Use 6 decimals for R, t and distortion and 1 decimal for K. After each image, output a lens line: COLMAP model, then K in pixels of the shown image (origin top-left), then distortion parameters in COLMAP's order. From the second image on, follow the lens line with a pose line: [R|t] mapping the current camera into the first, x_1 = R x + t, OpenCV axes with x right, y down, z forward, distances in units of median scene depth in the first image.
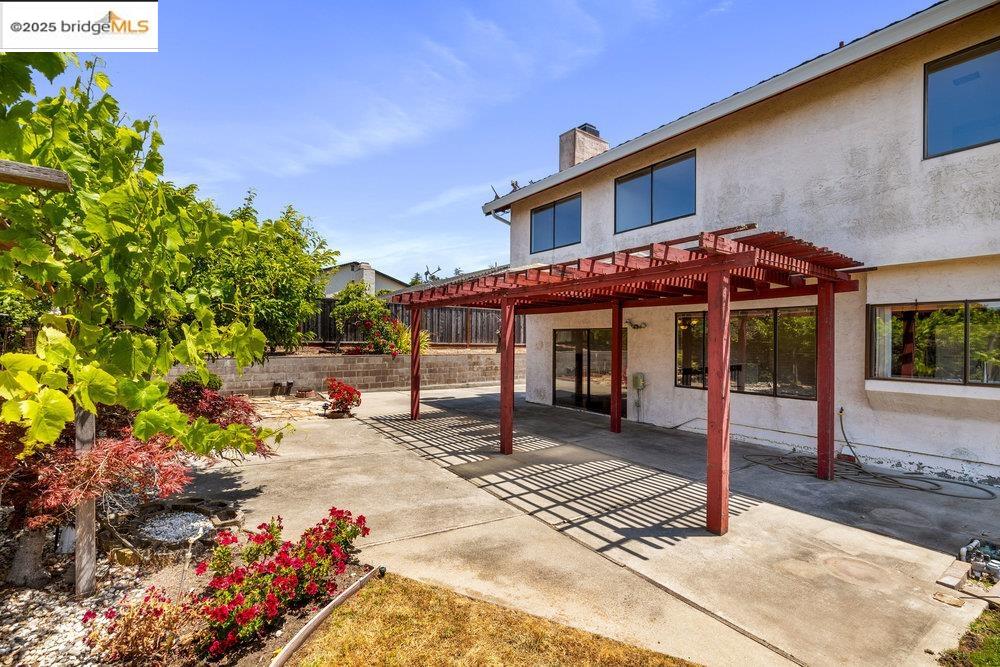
lens RADIAL K [[439.4, 0, 497.6], [0, 439.4, 350.8], [0, 0, 1]] dist [-0.000368, 0.000093]
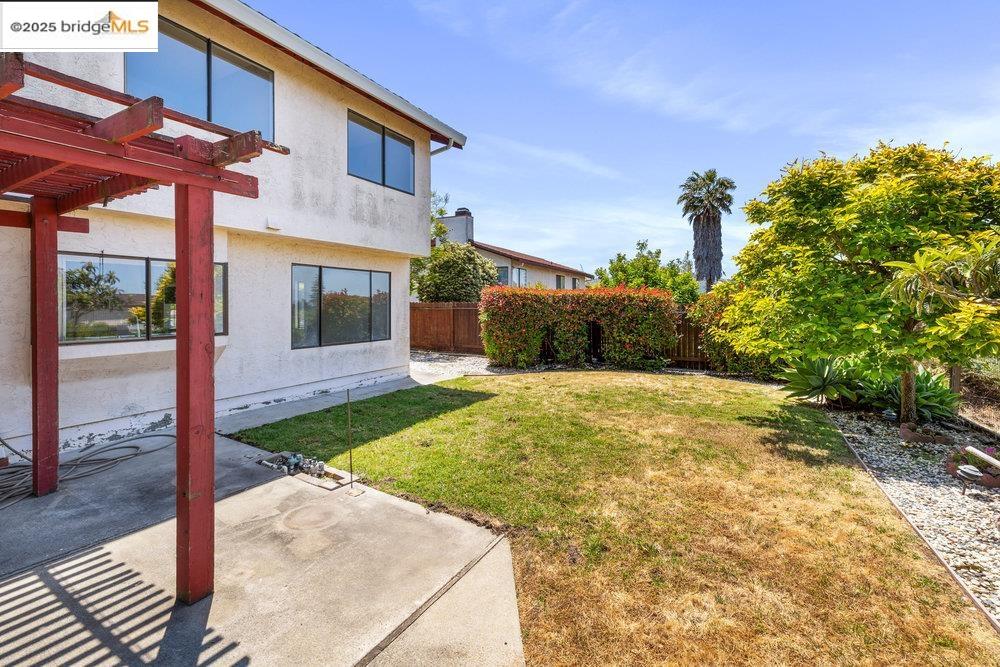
lens RADIAL K [[430.0, 0, 499.5], [0, 430.0, 302.5], [0, 0, 1]] dist [-0.000199, -0.000019]
pose [[-0.425748, -0.007261, 0.904813, -0.251902], [0.016364, 0.999742, 0.015723, -0.015794], [-0.904694, 0.021500, -0.425520, 0.872405]]
